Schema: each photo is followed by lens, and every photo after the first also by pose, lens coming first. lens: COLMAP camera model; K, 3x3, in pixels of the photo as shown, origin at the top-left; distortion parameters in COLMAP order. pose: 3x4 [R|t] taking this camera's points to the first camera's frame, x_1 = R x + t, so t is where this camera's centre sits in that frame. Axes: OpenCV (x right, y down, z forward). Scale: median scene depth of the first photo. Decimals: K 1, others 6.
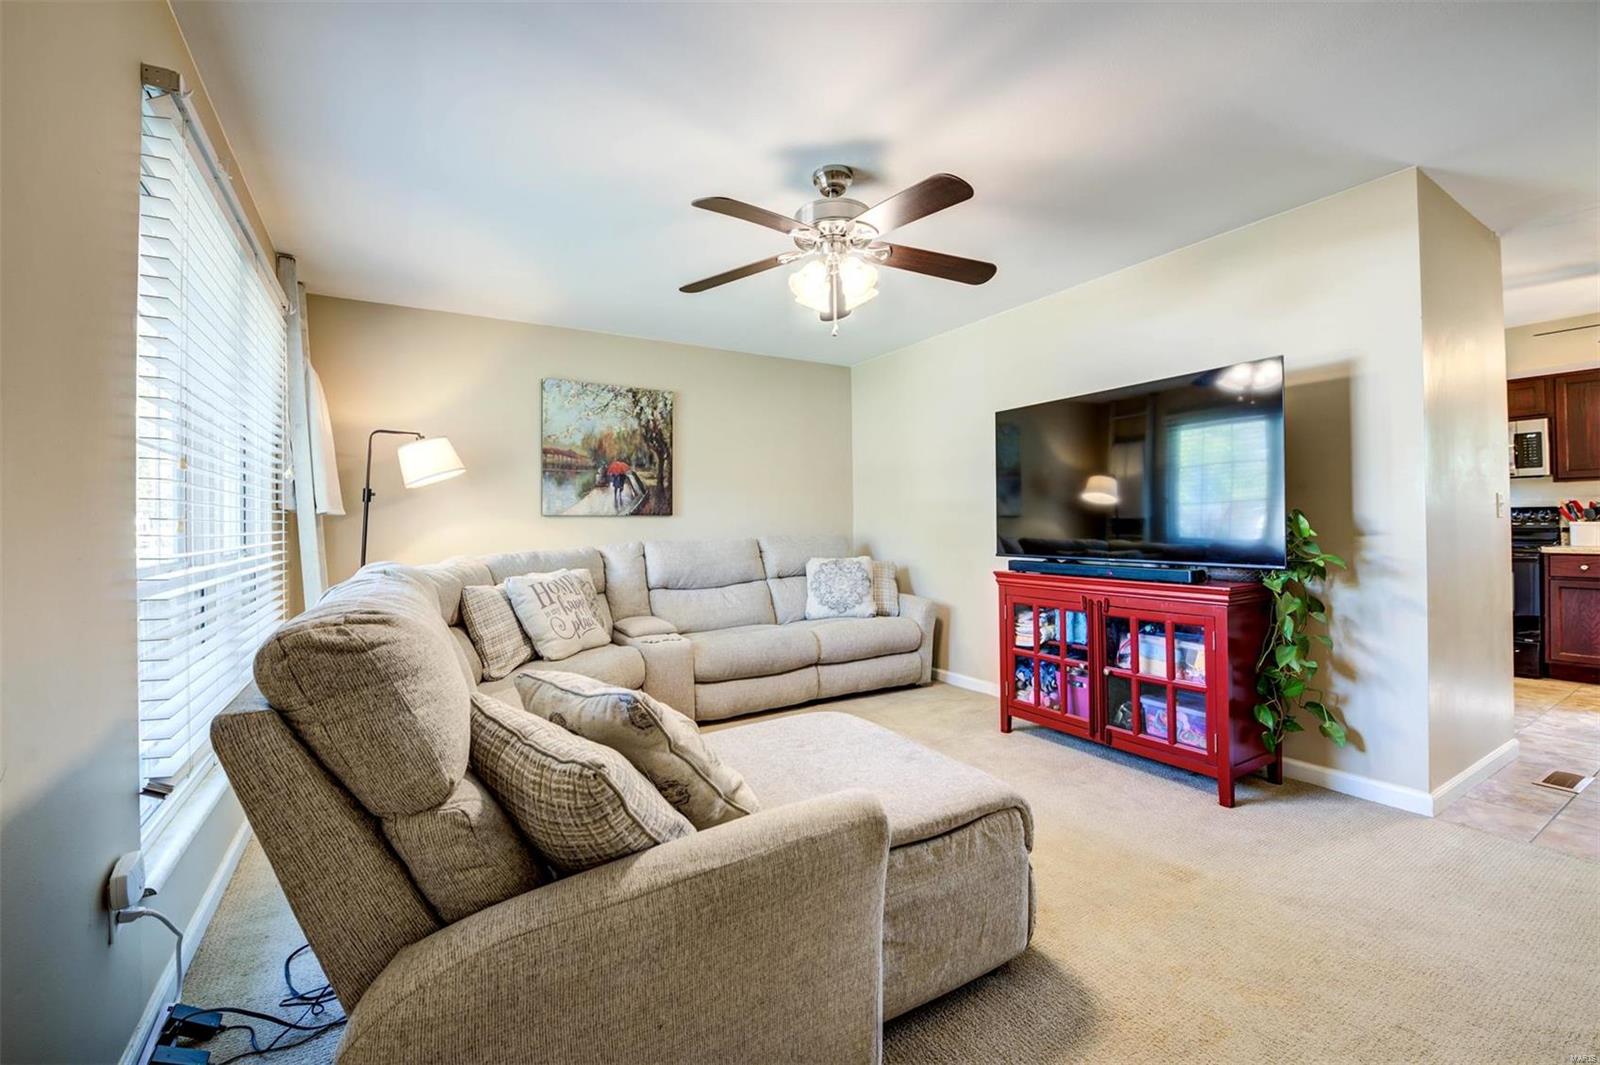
lens RADIAL K [[656.4, 0, 806.4], [0, 656.4, 525.0], [0, 0, 1]] dist [-0.012328, -0.001355]
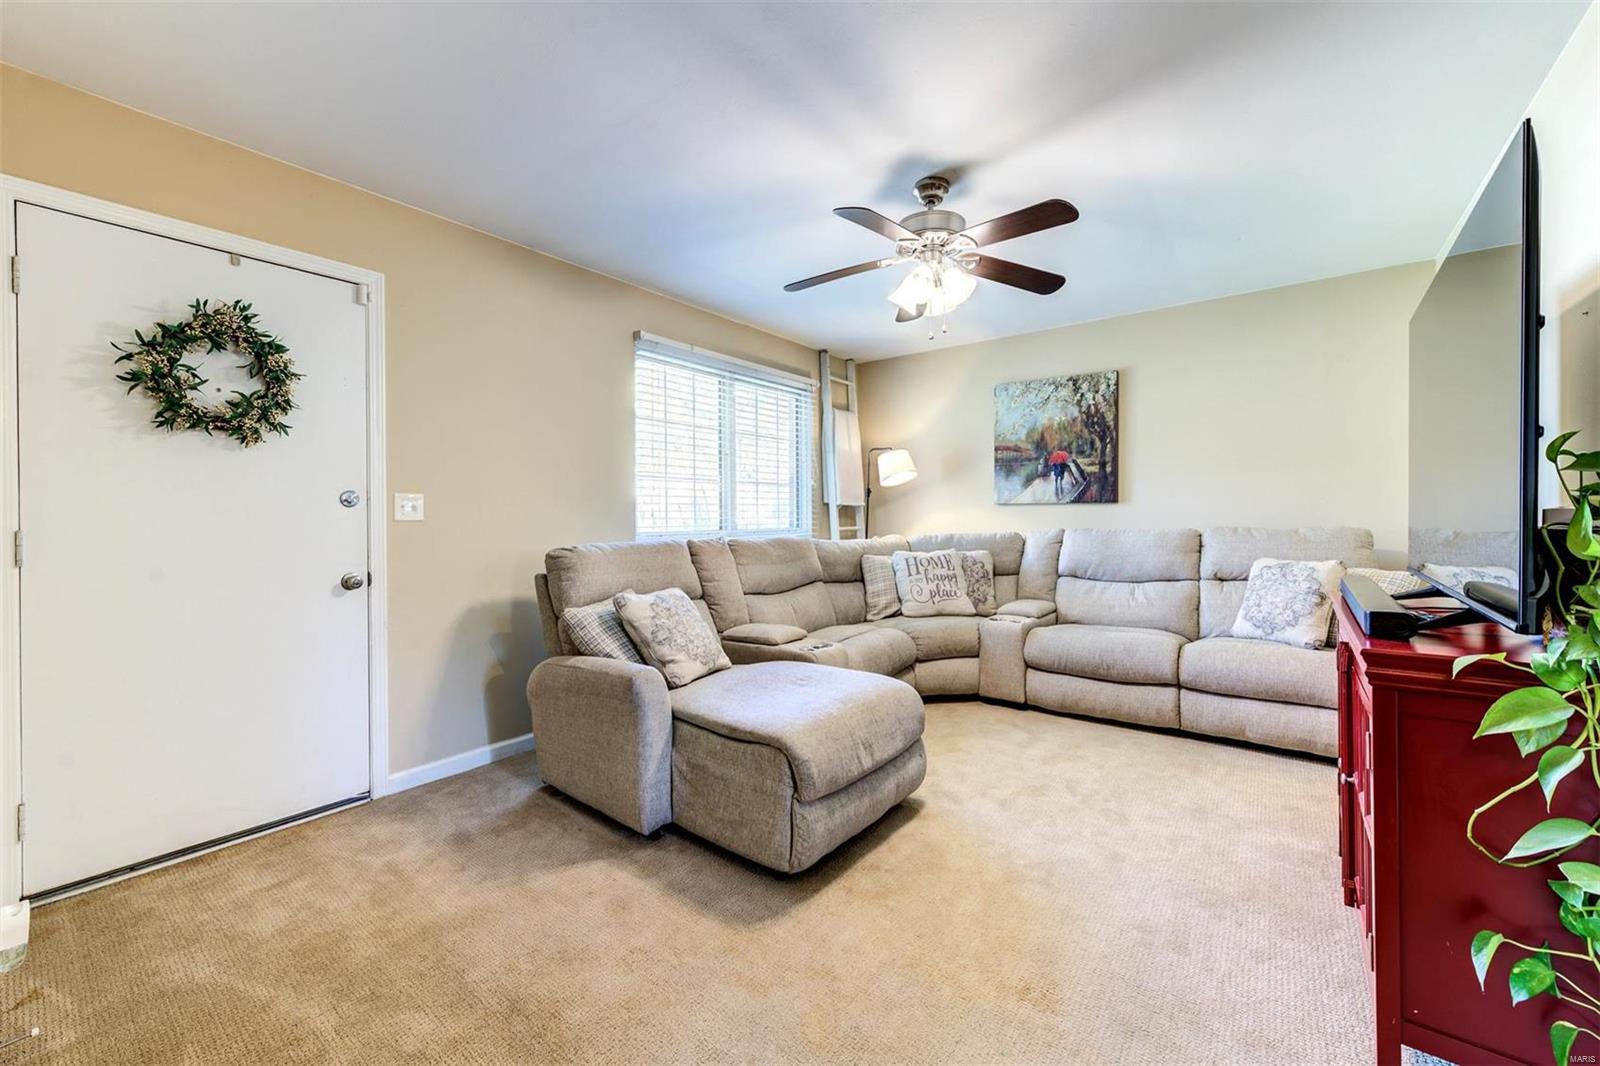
lens RADIAL K [[716.9, 0, 793.2], [0, 716.9, 523.3], [0, 0, 1]] dist [0.000555, -0.000260]
pose [[0.298328, 0.019733, -0.954259, 0.665955], [0.000761, 0.999781, 0.020912, -0.006906], [0.954463, -0.006965, 0.298248, 0.264102]]
